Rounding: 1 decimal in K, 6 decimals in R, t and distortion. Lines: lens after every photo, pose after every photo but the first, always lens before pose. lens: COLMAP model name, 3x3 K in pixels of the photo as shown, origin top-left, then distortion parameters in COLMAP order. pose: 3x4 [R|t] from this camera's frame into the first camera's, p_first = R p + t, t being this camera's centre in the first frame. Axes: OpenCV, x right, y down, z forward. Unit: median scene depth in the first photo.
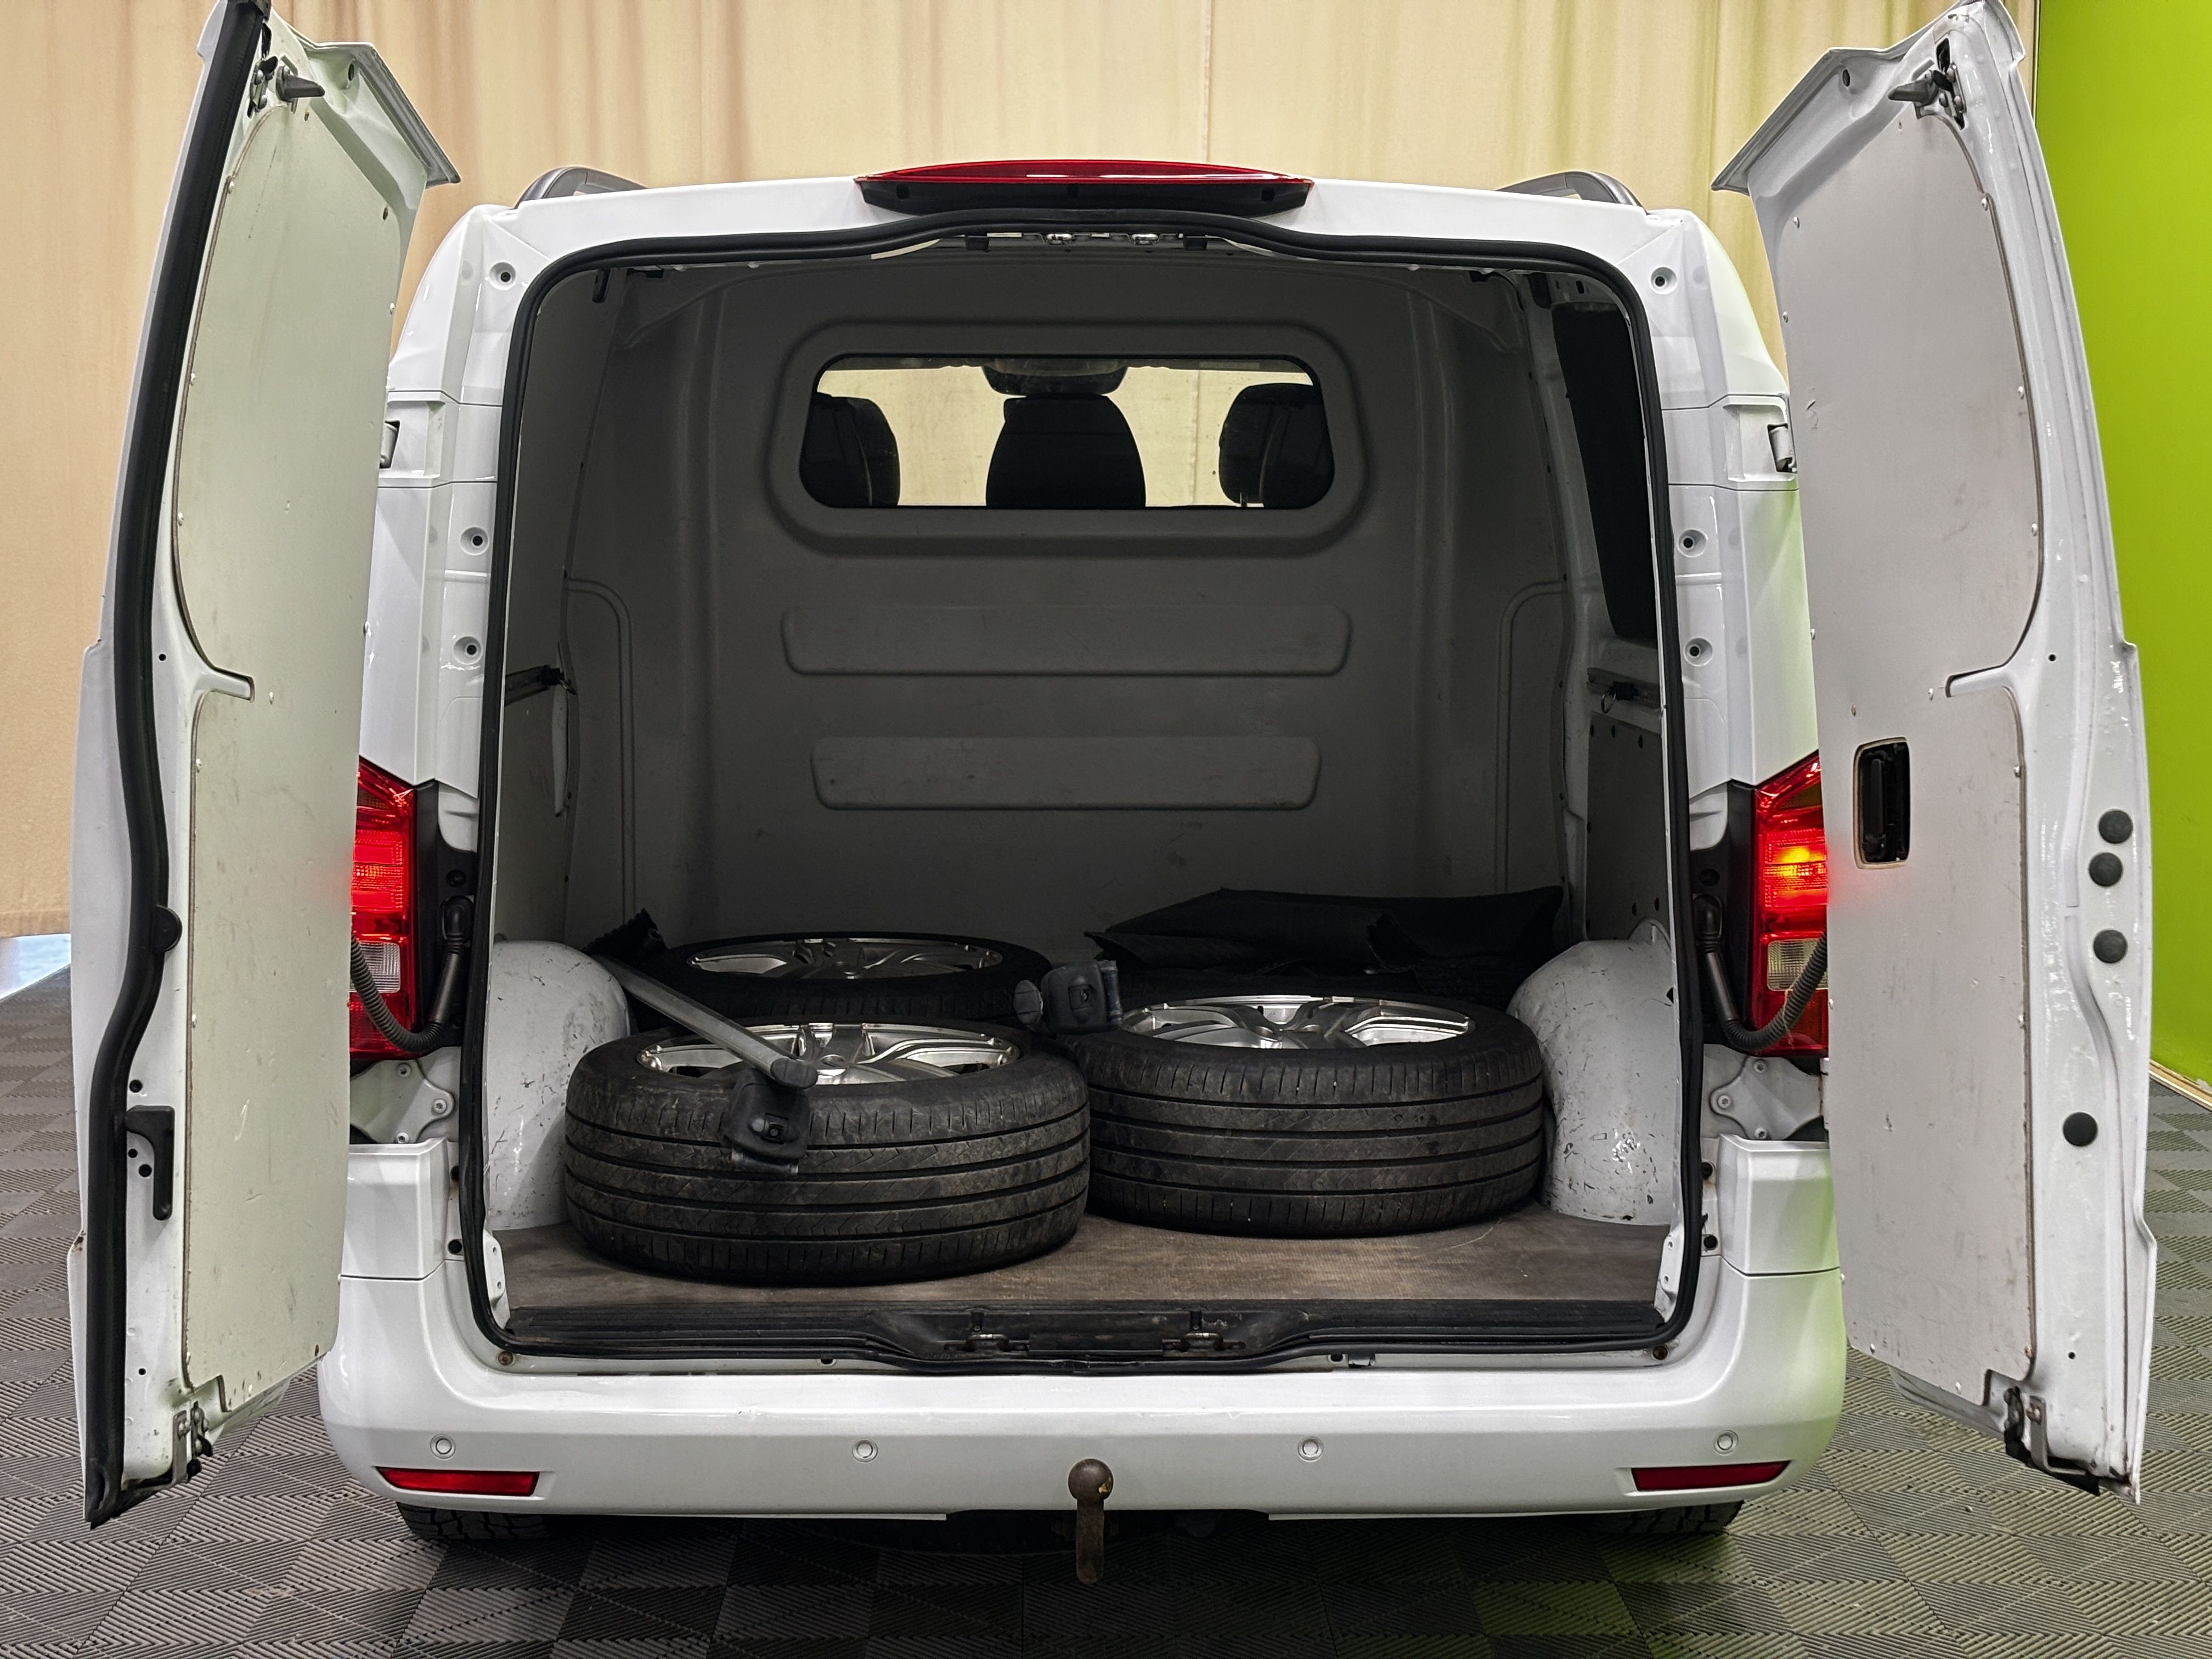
lens RADIAL K [[3289.5, 0, 1106.0], [0, 3289.5, 829.5], [0, 0, 1]] dist [0.130930, -0.125459]
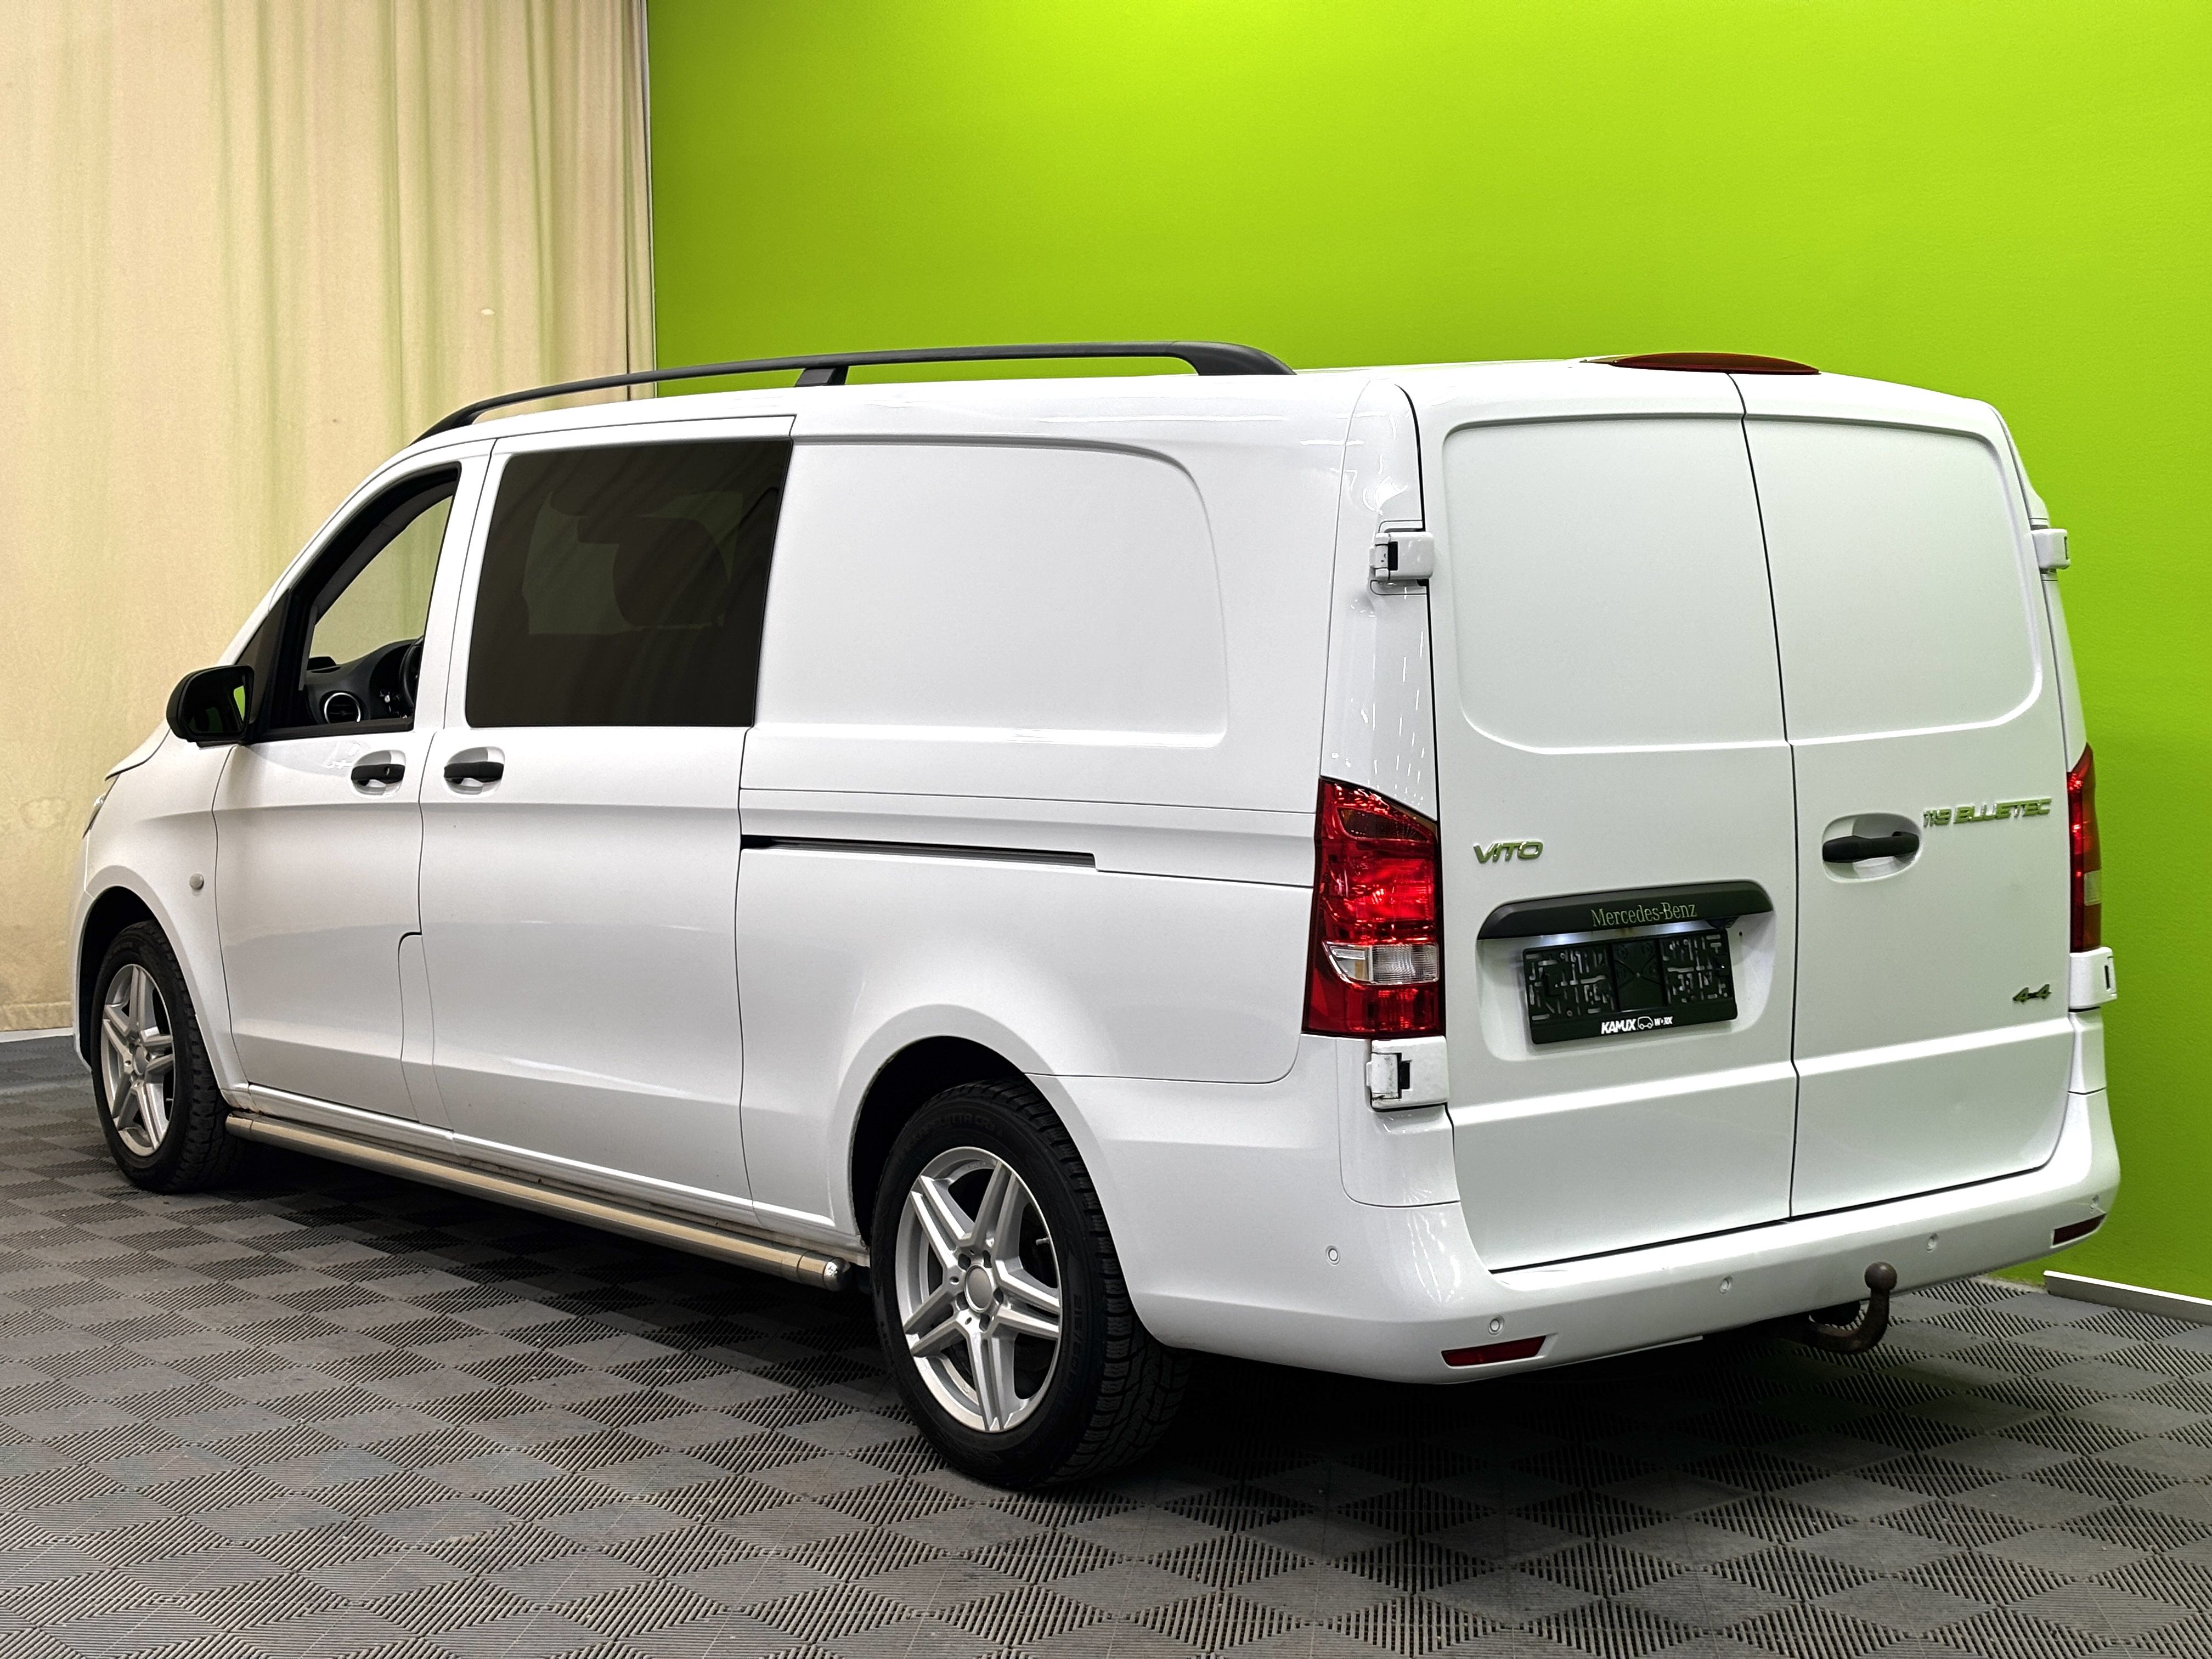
lens RADIAL K [[3289.5, 0, 1106.0], [0, 3289.5, 829.5], [0, 0, 1]] dist [0.130930, -0.125459]
pose [[0.796034, -0.058644, 0.602404, -1.014211], [0.078231, 0.996915, -0.006327, -0.011519], [-0.600174, 0.052163, 0.798166, 0.040971]]
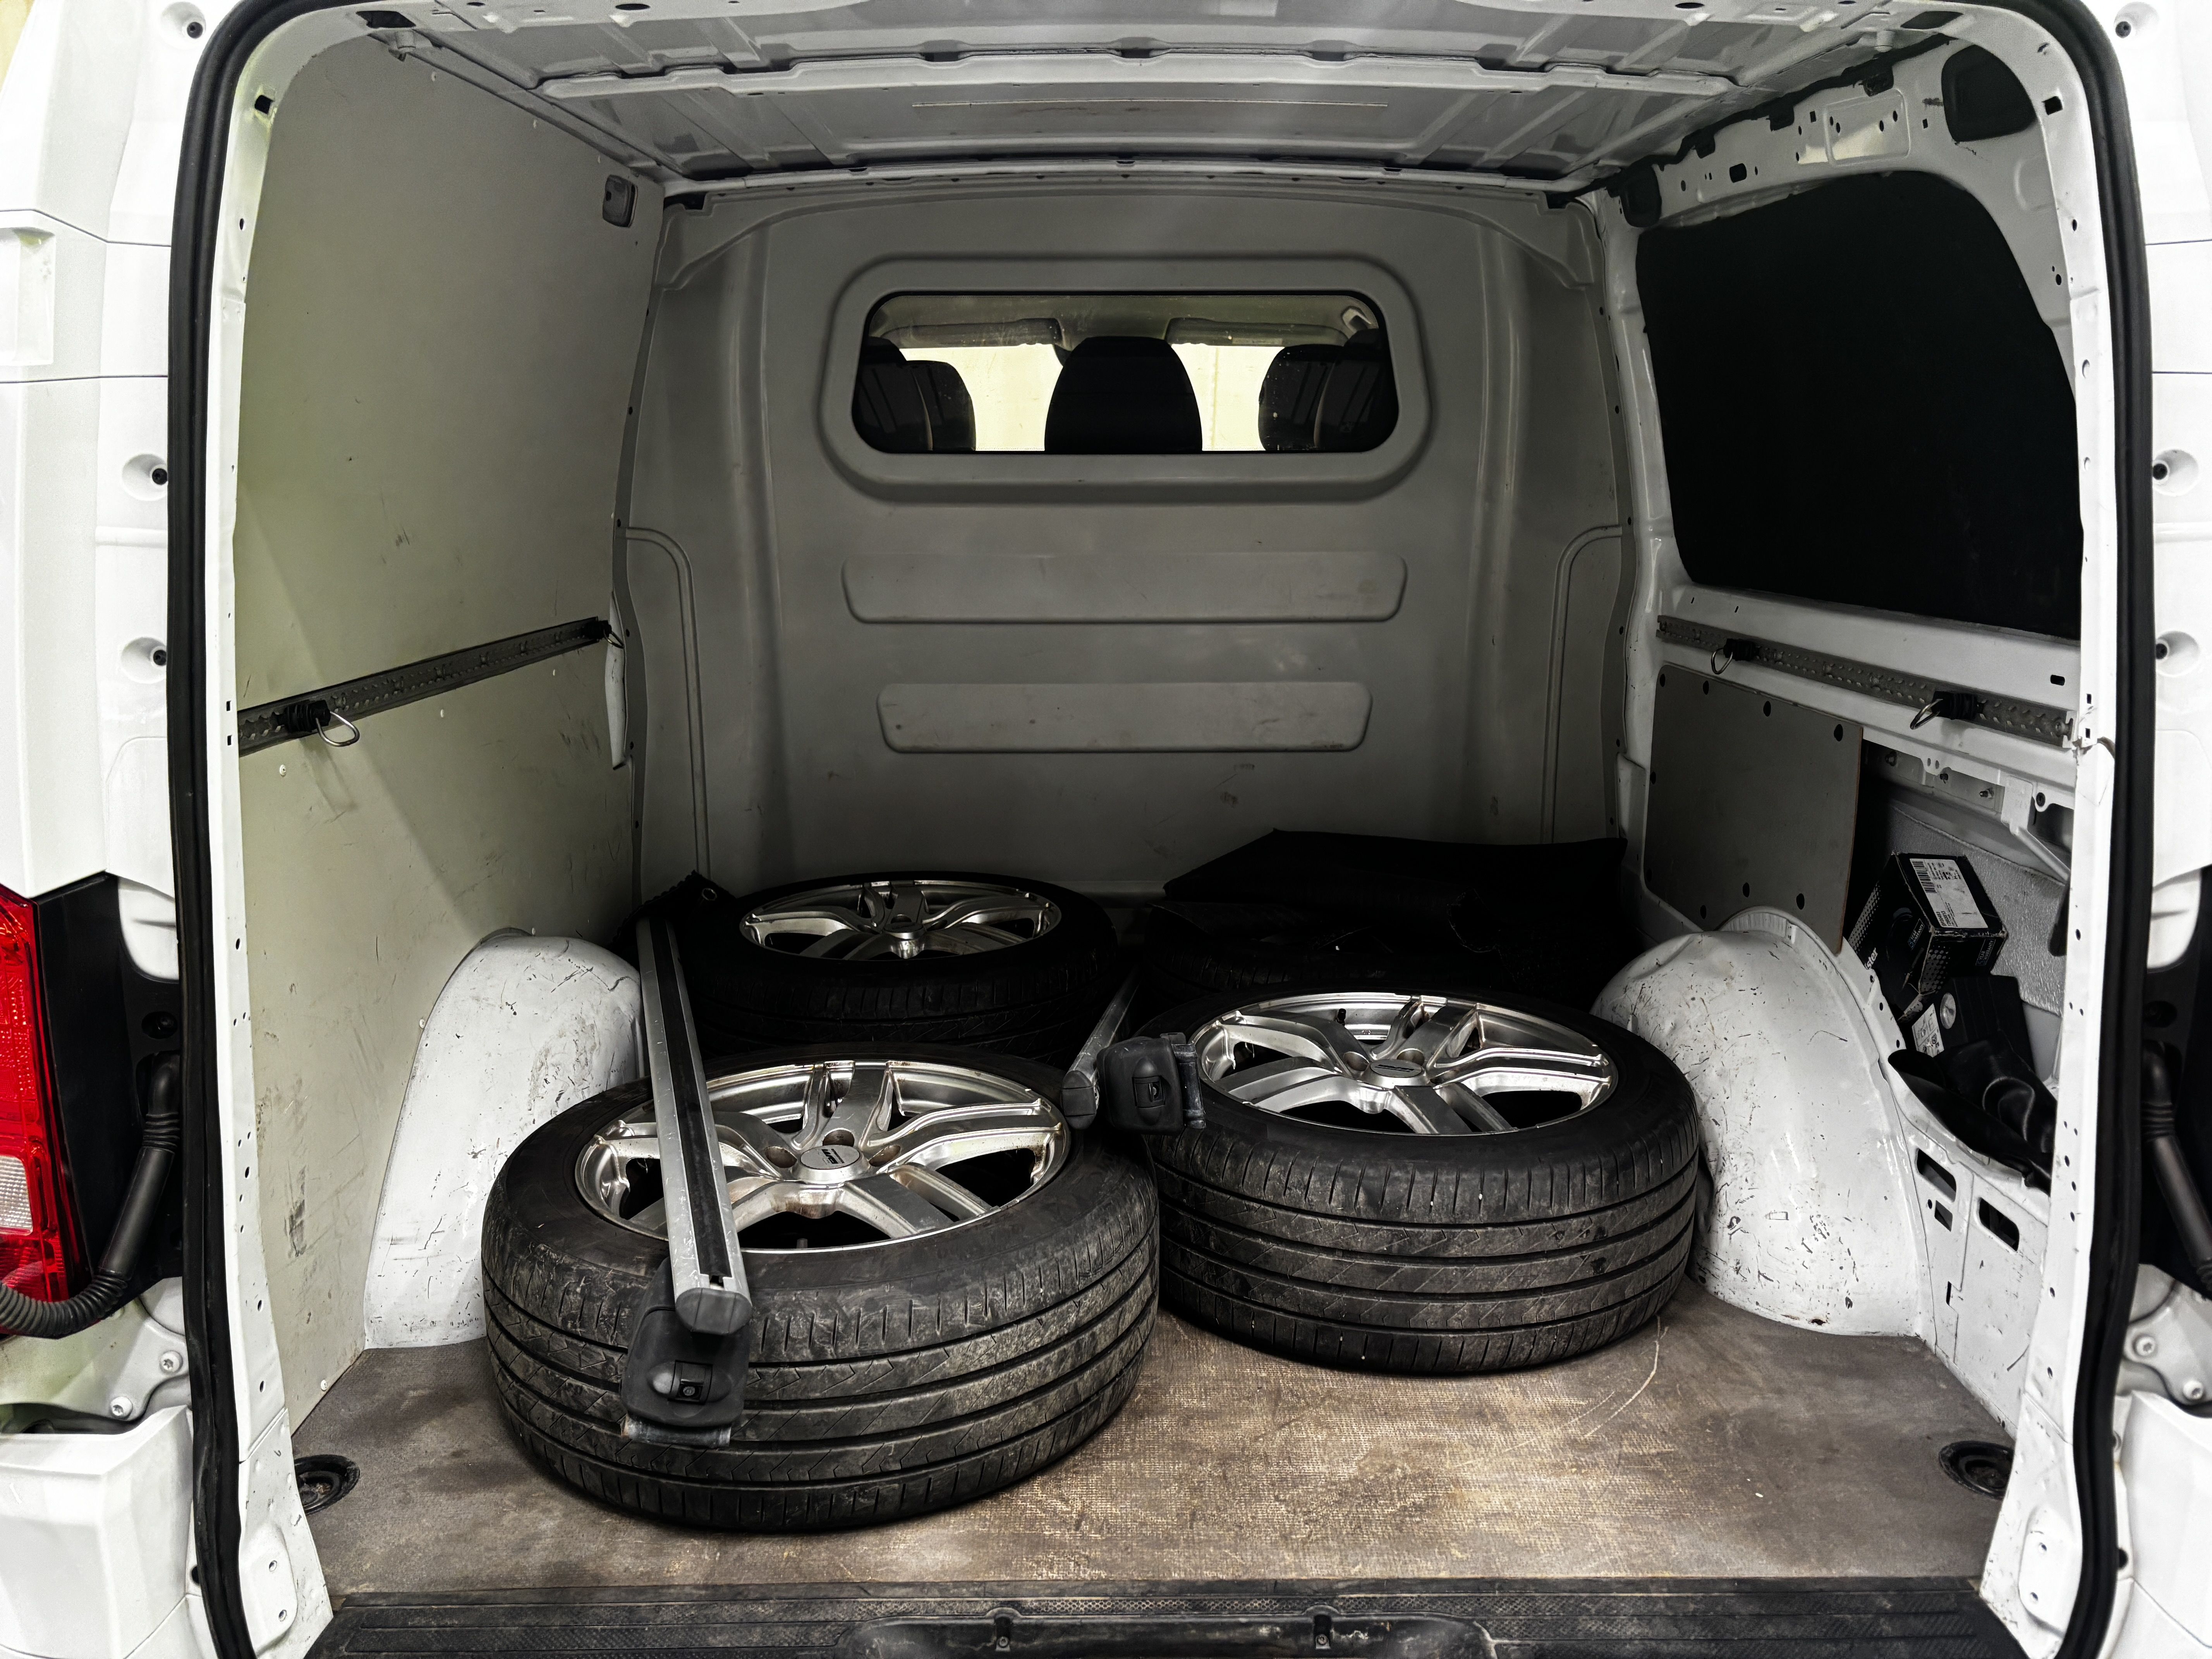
lens RADIAL K [[1549.0, 0, 1106.0], [0, 1549.0, 829.5], [0, 0, 1]] dist [0.054993, -0.083524]
pose [[0.999797, -0.000718, -0.020135, -0.010147], [0.003153, 0.992629, 0.121148, -0.051377], [0.019899, -0.121187, 0.992430, 0.642125]]
